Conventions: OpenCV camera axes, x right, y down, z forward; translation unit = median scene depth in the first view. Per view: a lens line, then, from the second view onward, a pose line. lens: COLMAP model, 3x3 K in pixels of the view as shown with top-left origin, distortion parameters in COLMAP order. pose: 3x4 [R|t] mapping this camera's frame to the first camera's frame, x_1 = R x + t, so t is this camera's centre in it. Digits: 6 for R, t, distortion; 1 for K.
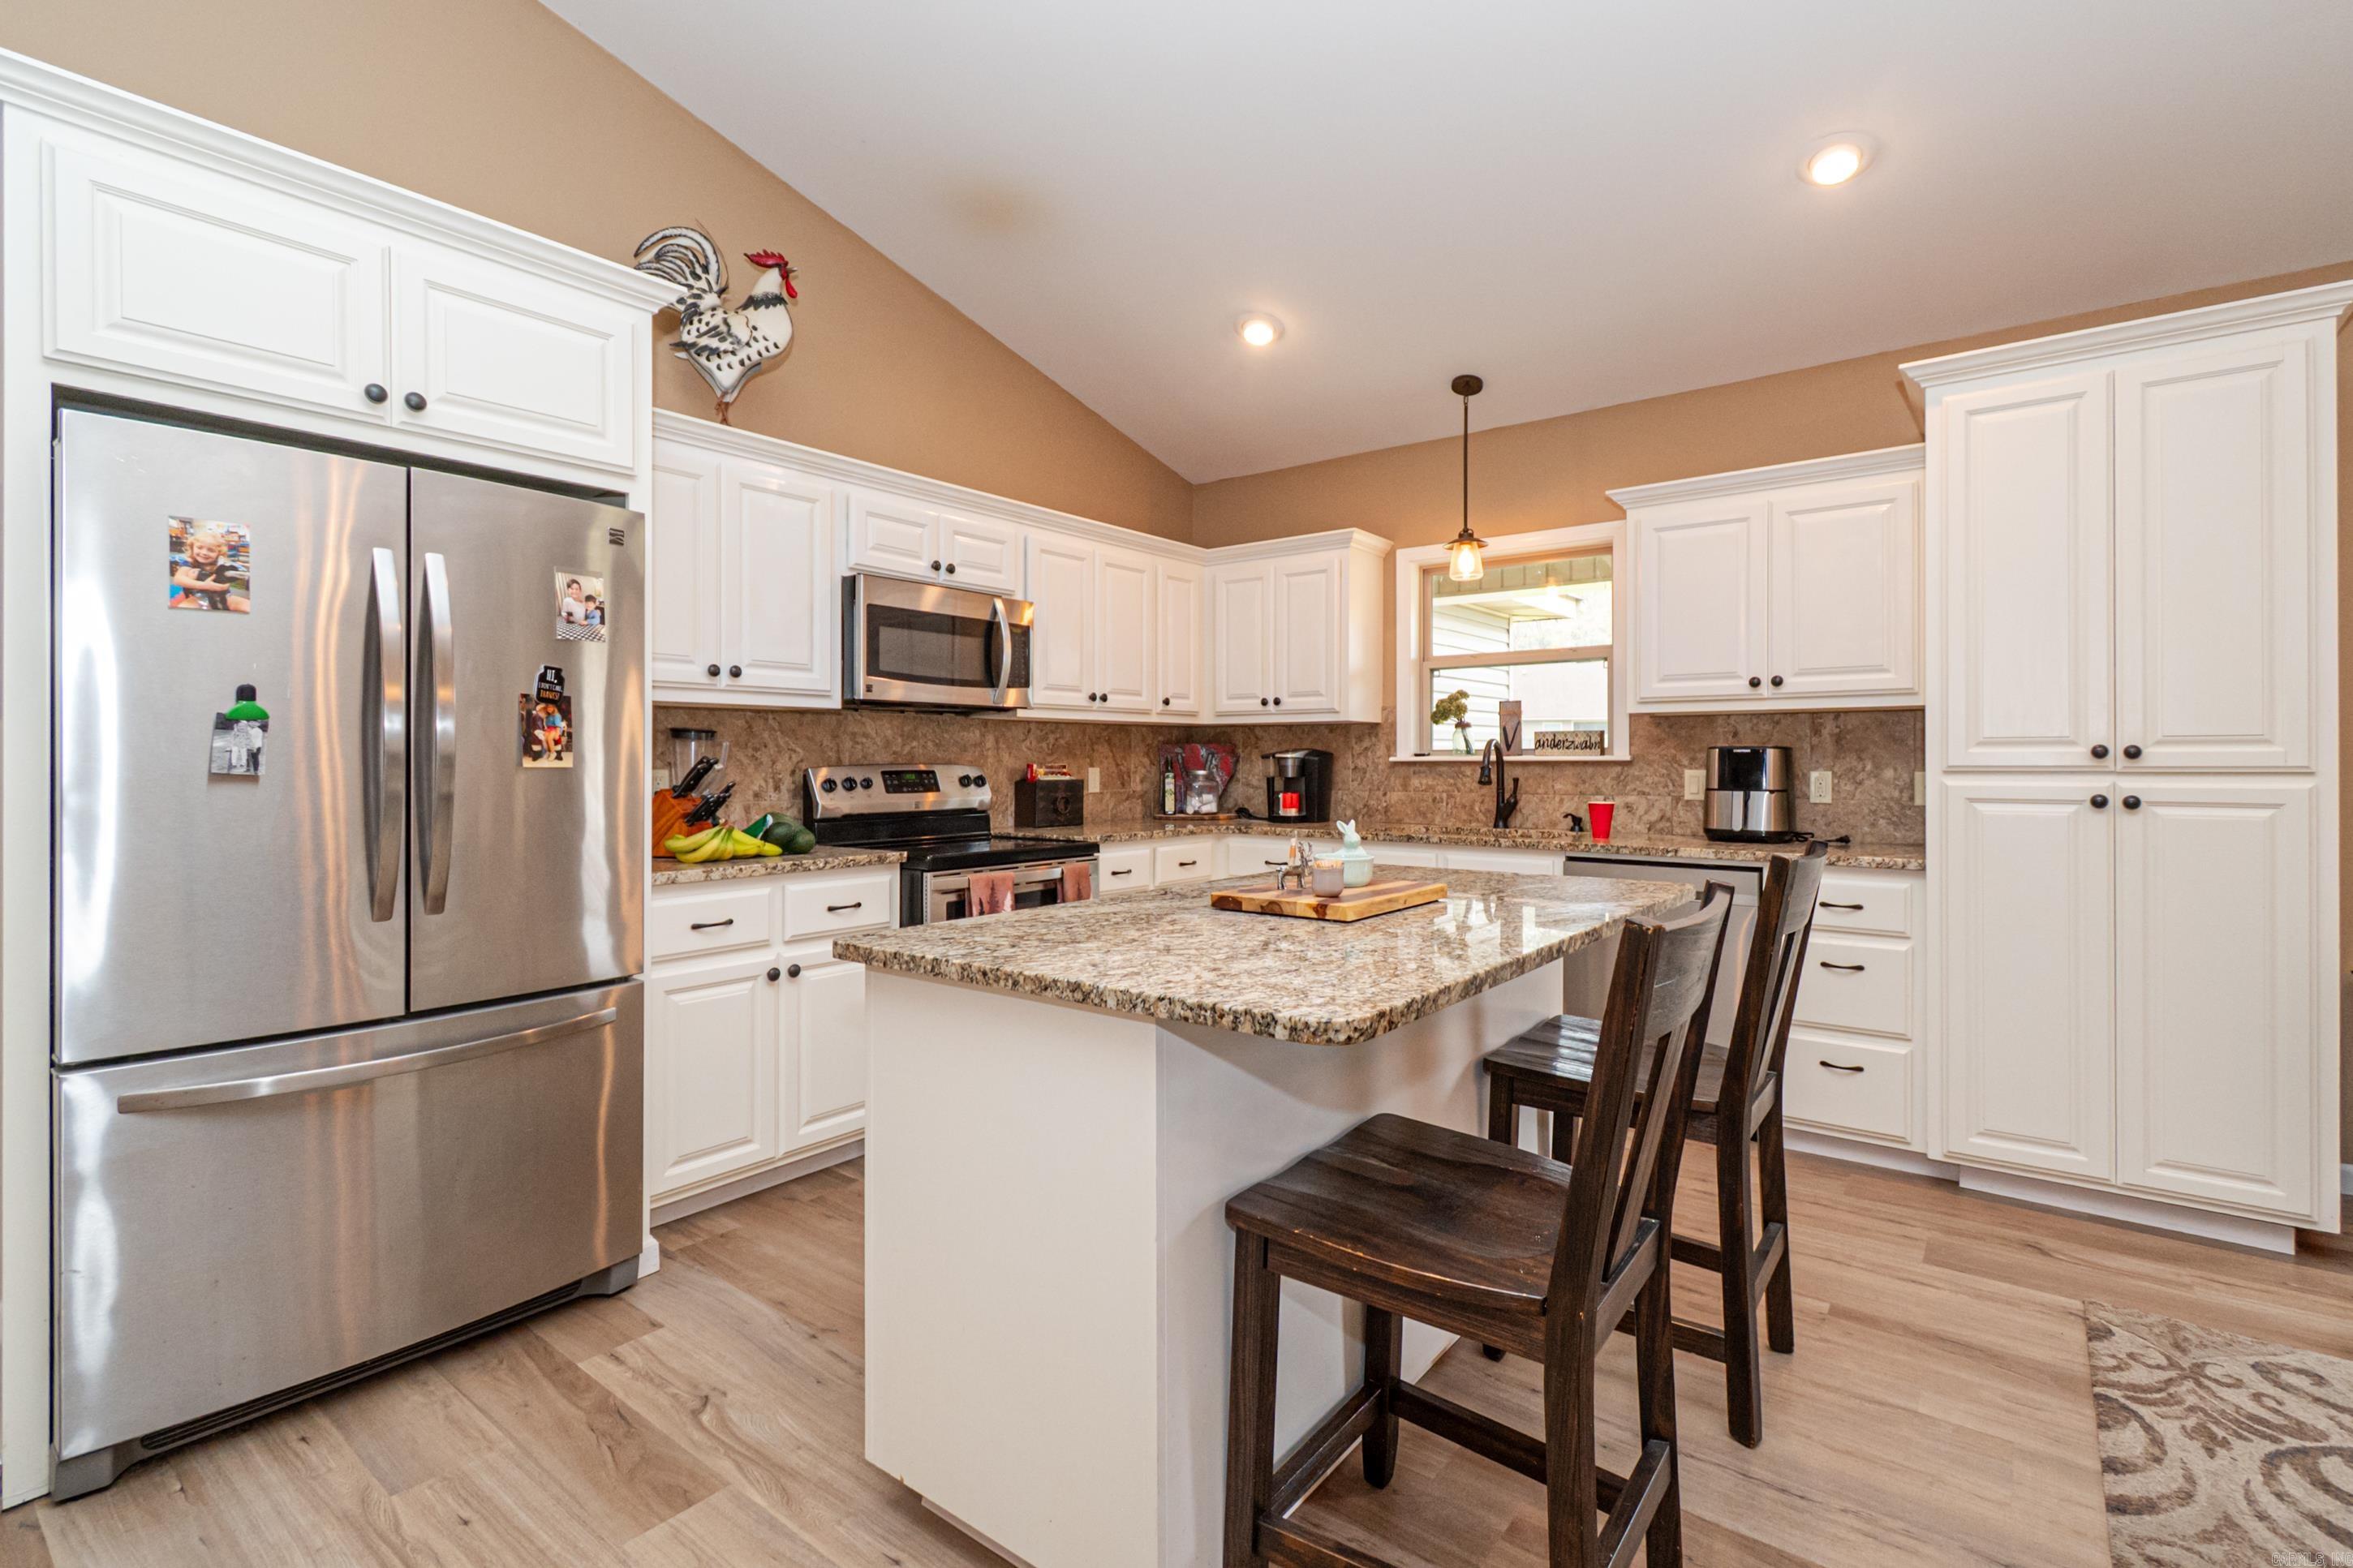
lens RADIAL K [[1045.6, 0, 1241.7], [0, 1045.6, 757.7], [0, 0, 1]] dist [0.011330, -0.004230]
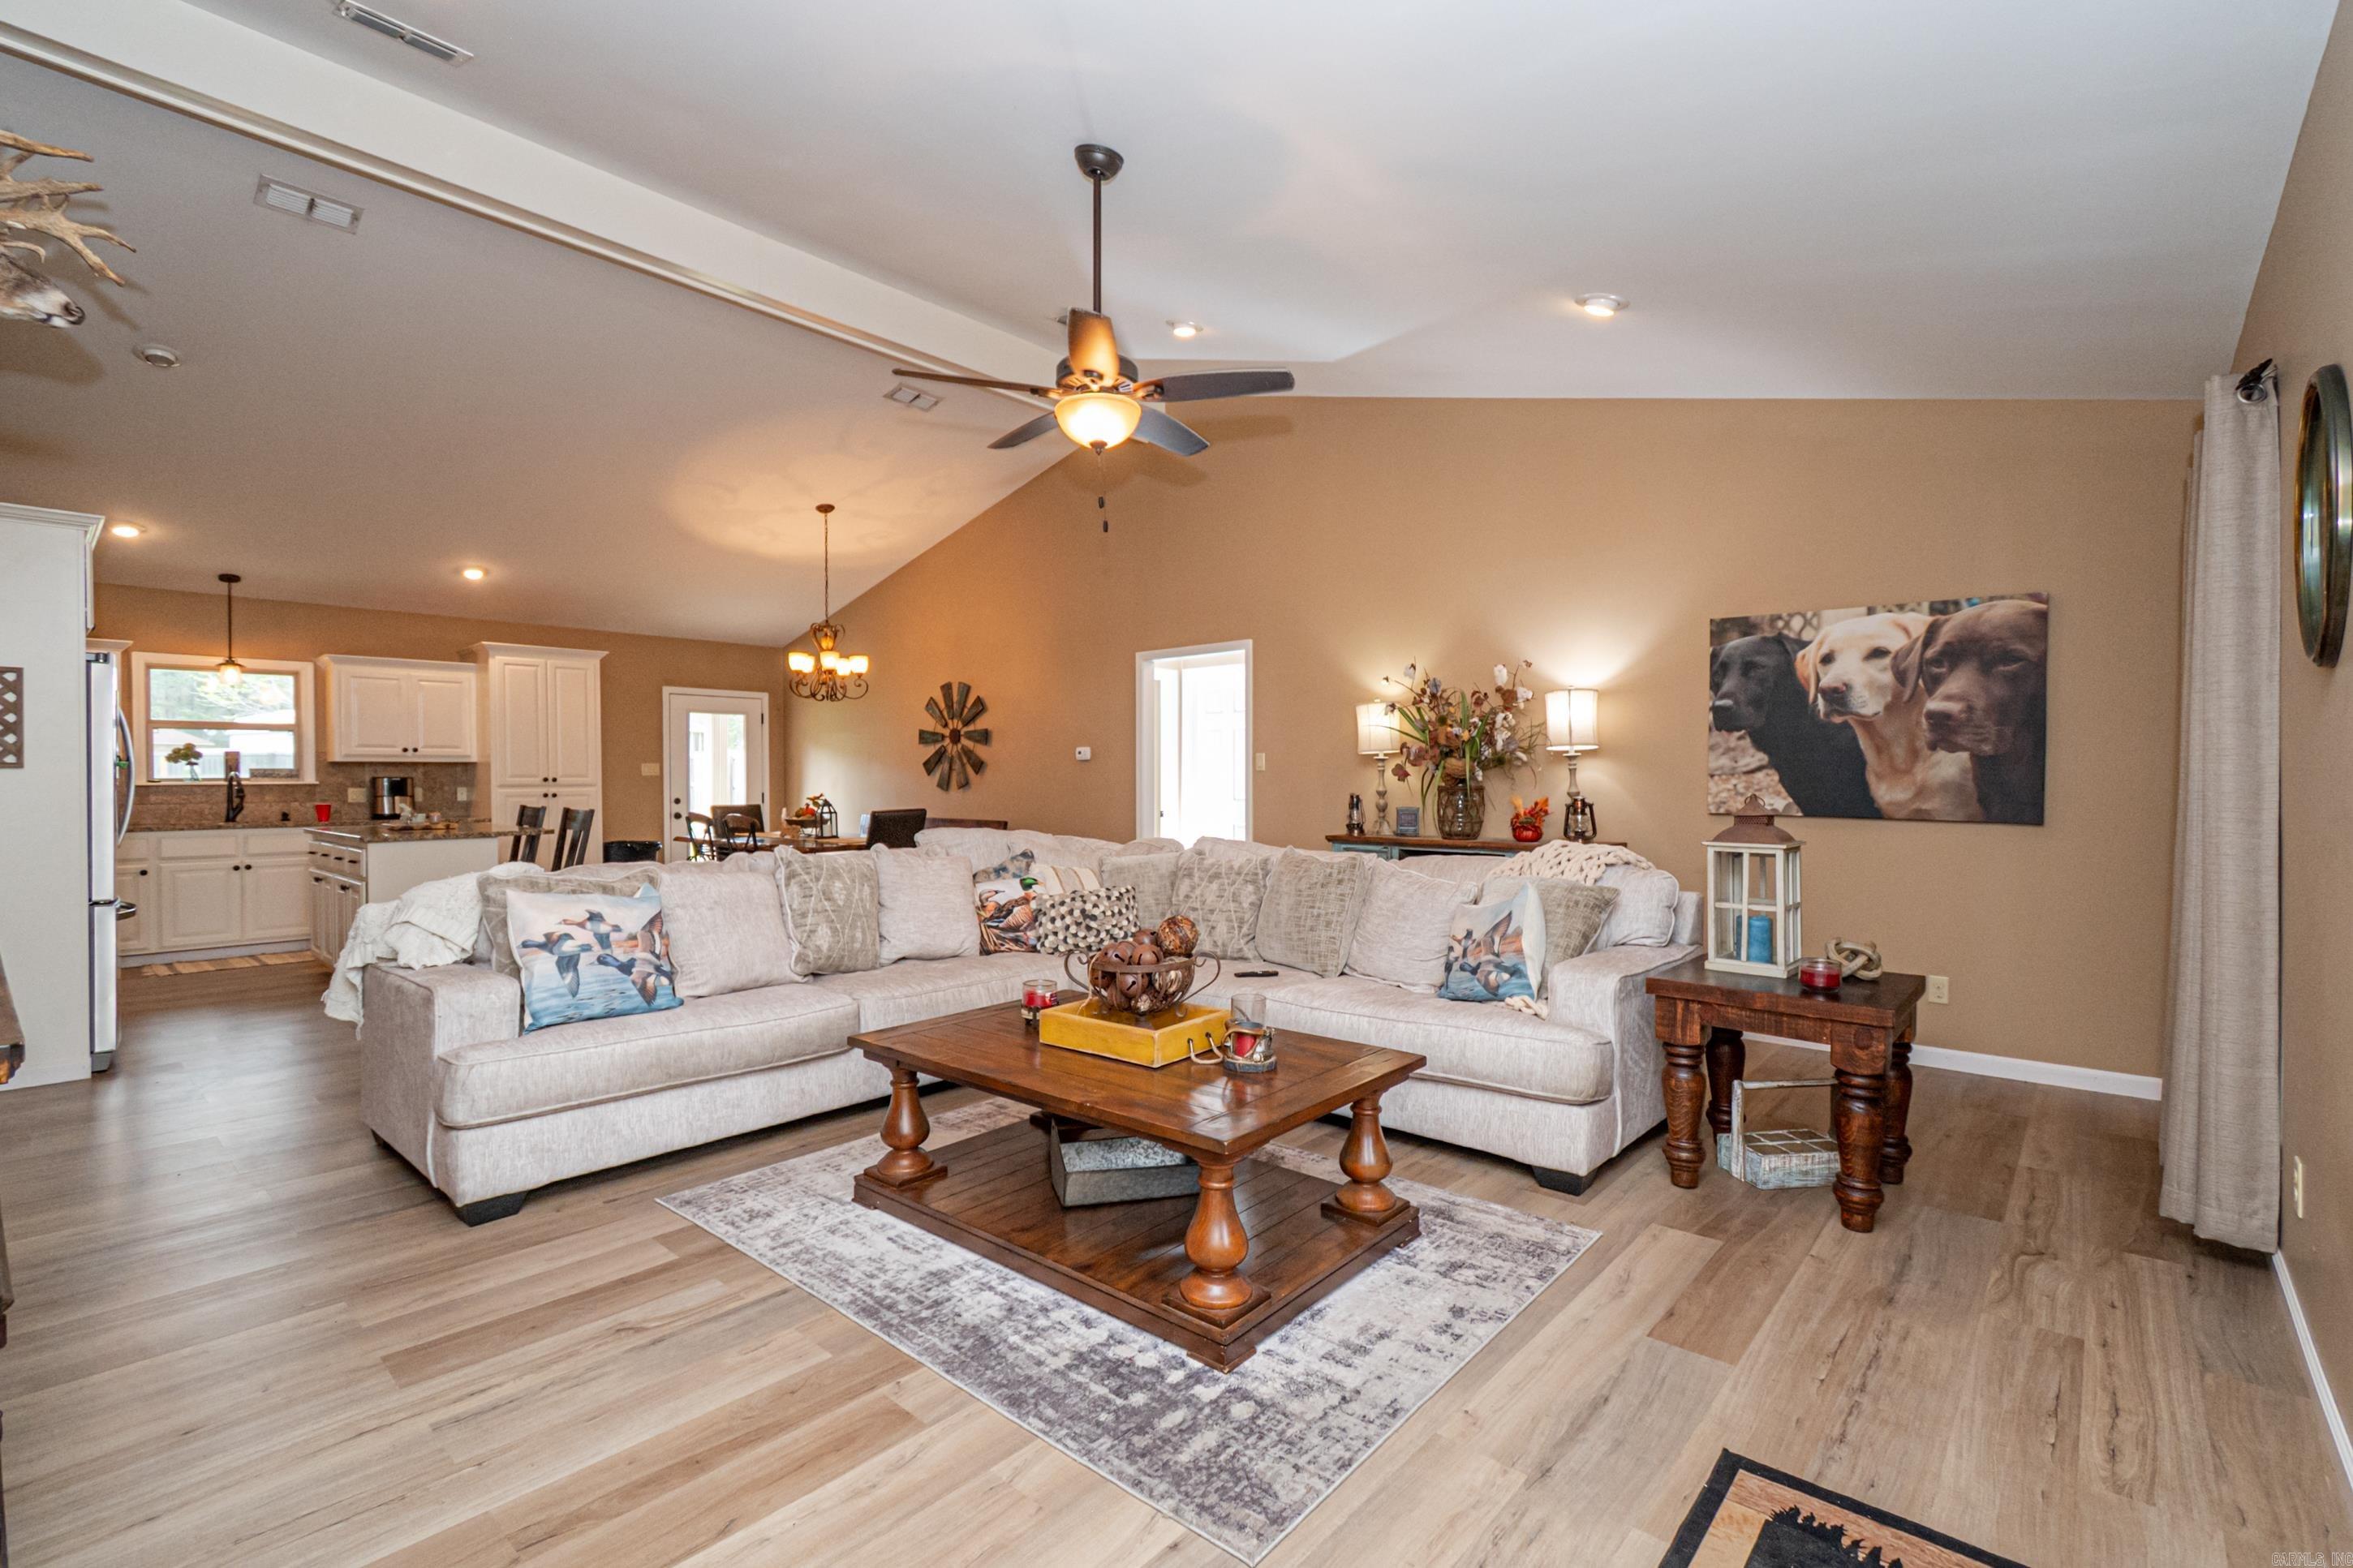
lens RADIAL K [[1045.6, 0, 1182.6], [0, 1045.6, 790.1], [0, 0, 1]] dist [0.011330, -0.004230]
pose [[0.087748, -0.016117, 0.996012, -2.376297], [0.002464, 0.999870, 0.015962, -0.021349], [-0.996140, 0.001054, 0.087777, -1.308536]]
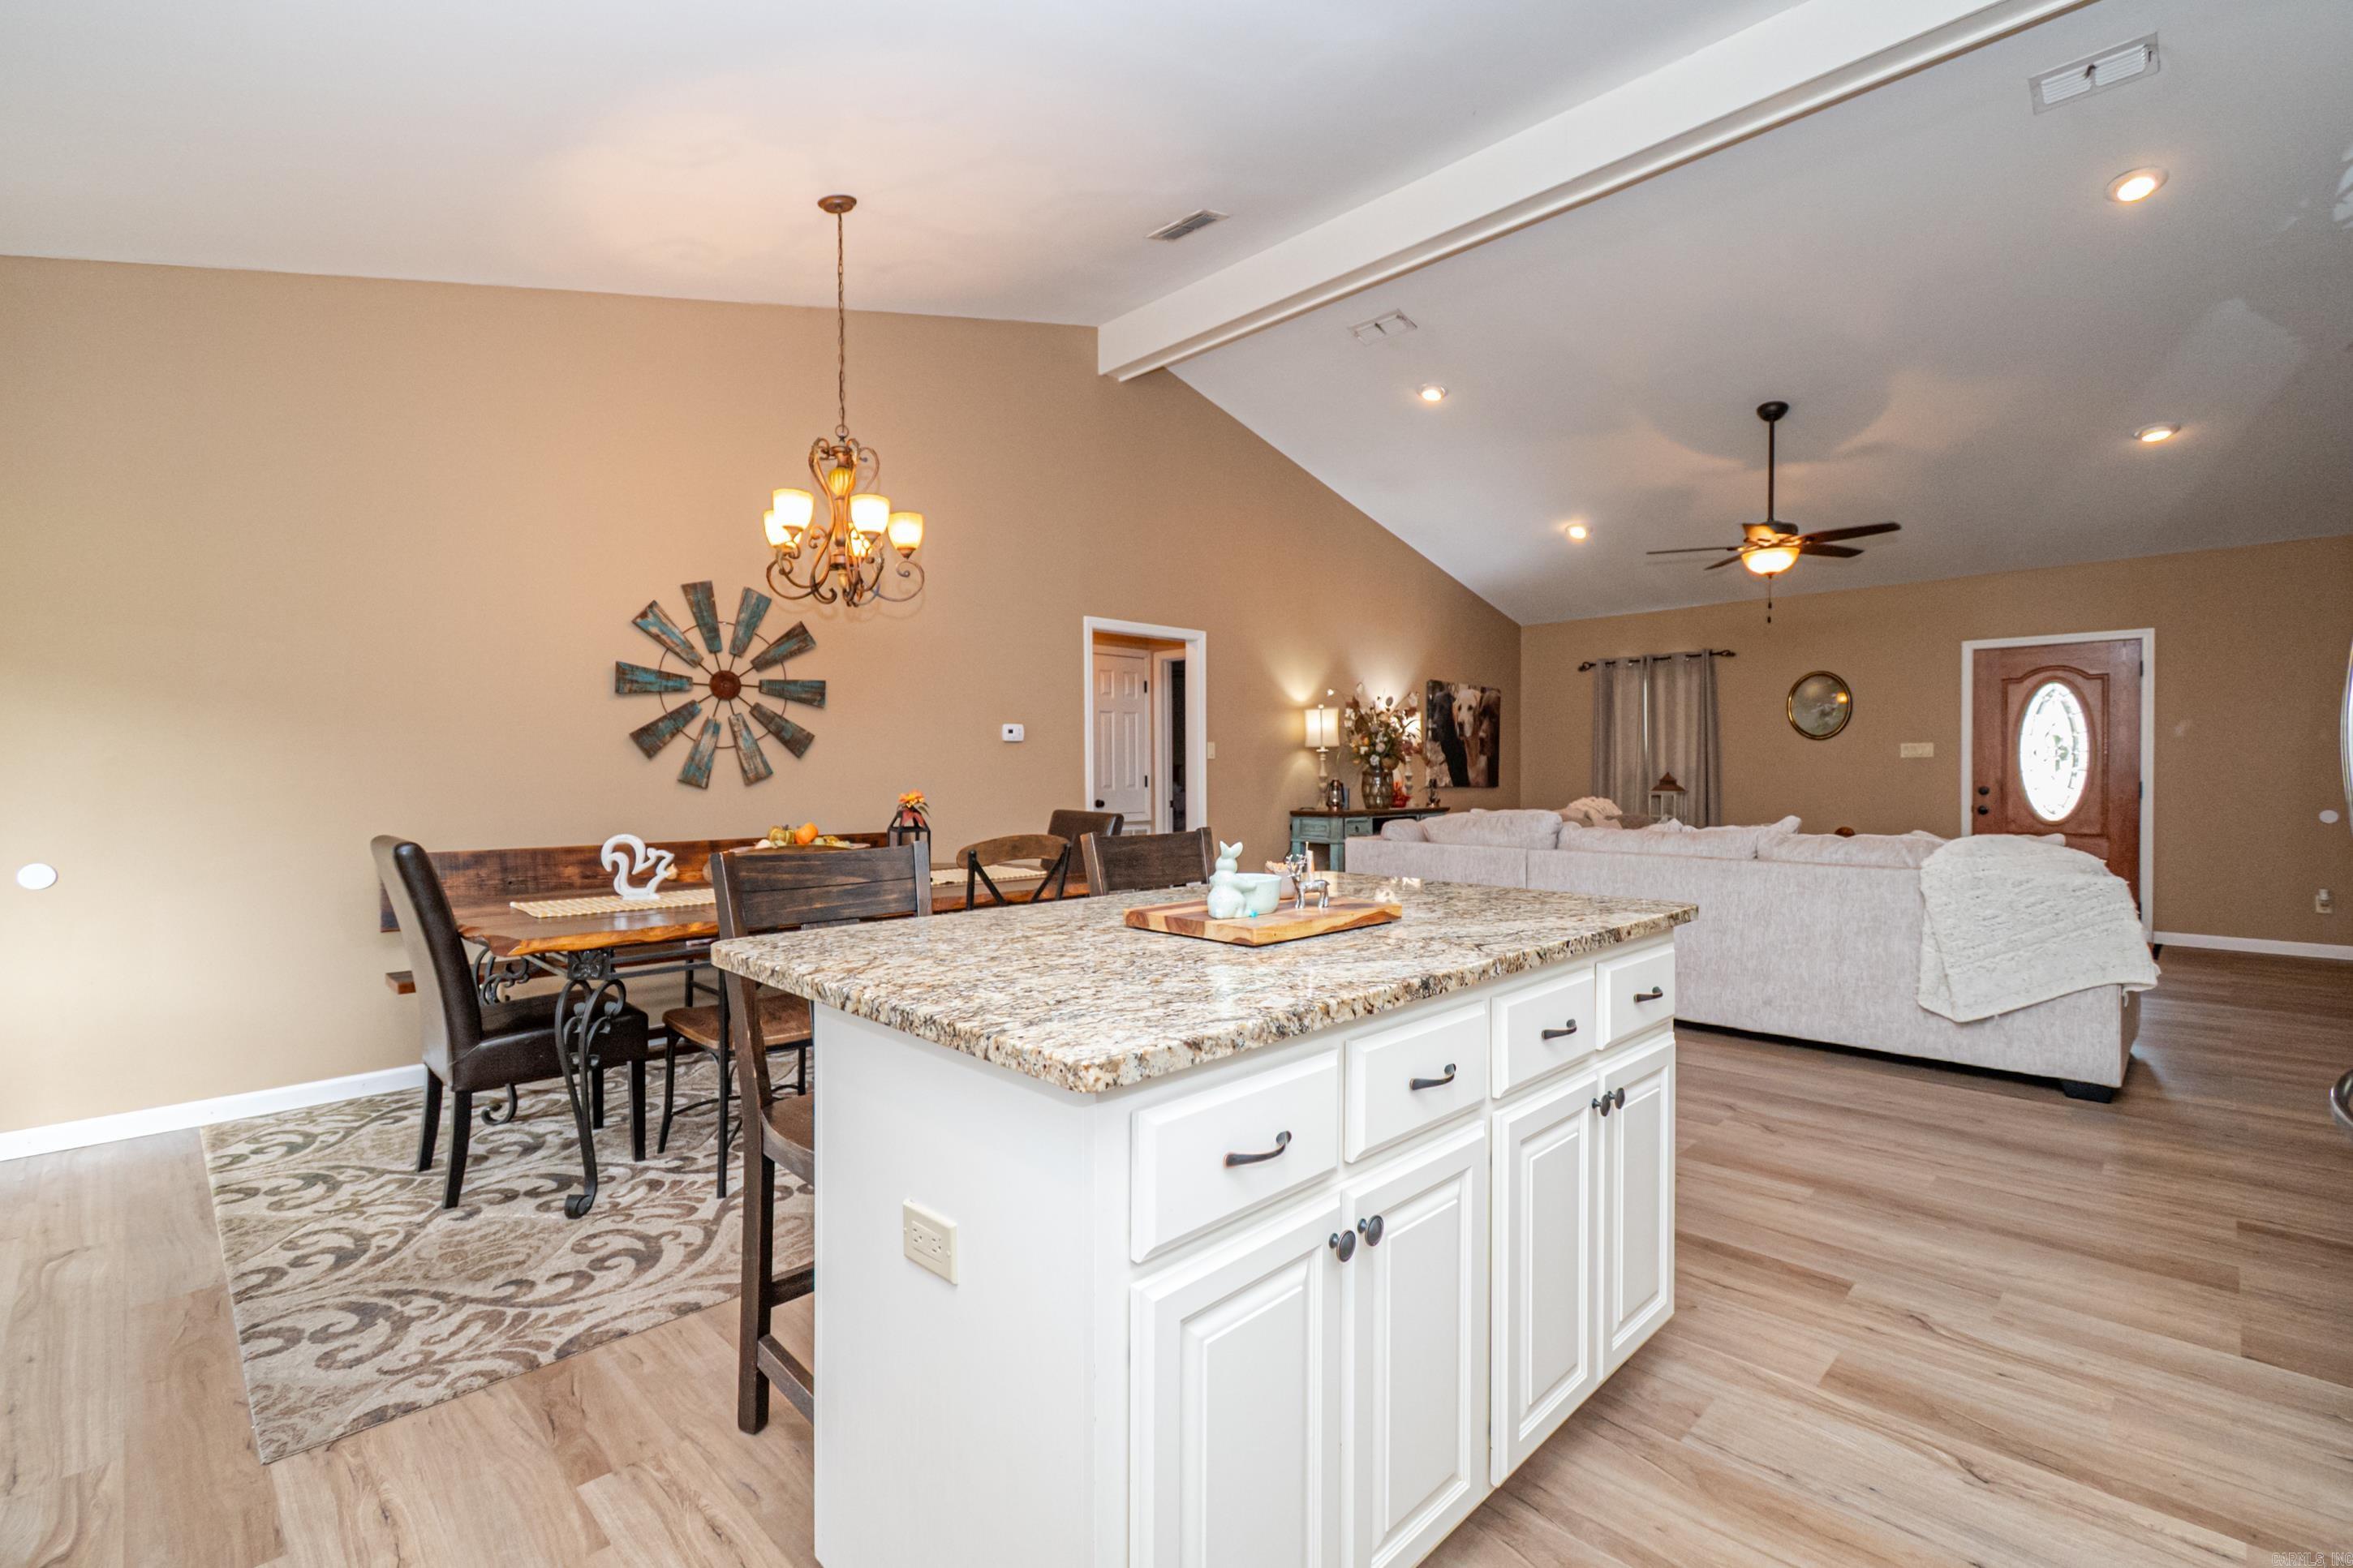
lens RADIAL K [[1045.6, 0, 1171.6], [0, 1045.6, 780.7], [0, 0, 1]] dist [0.011330, -0.004230]
pose [[-0.987610, -0.003508, 0.156891, 0.027267], [-0.002088, 0.999955, 0.009214, 0.006585], [-0.156917, 0.008773, -0.987573, 1.596812]]
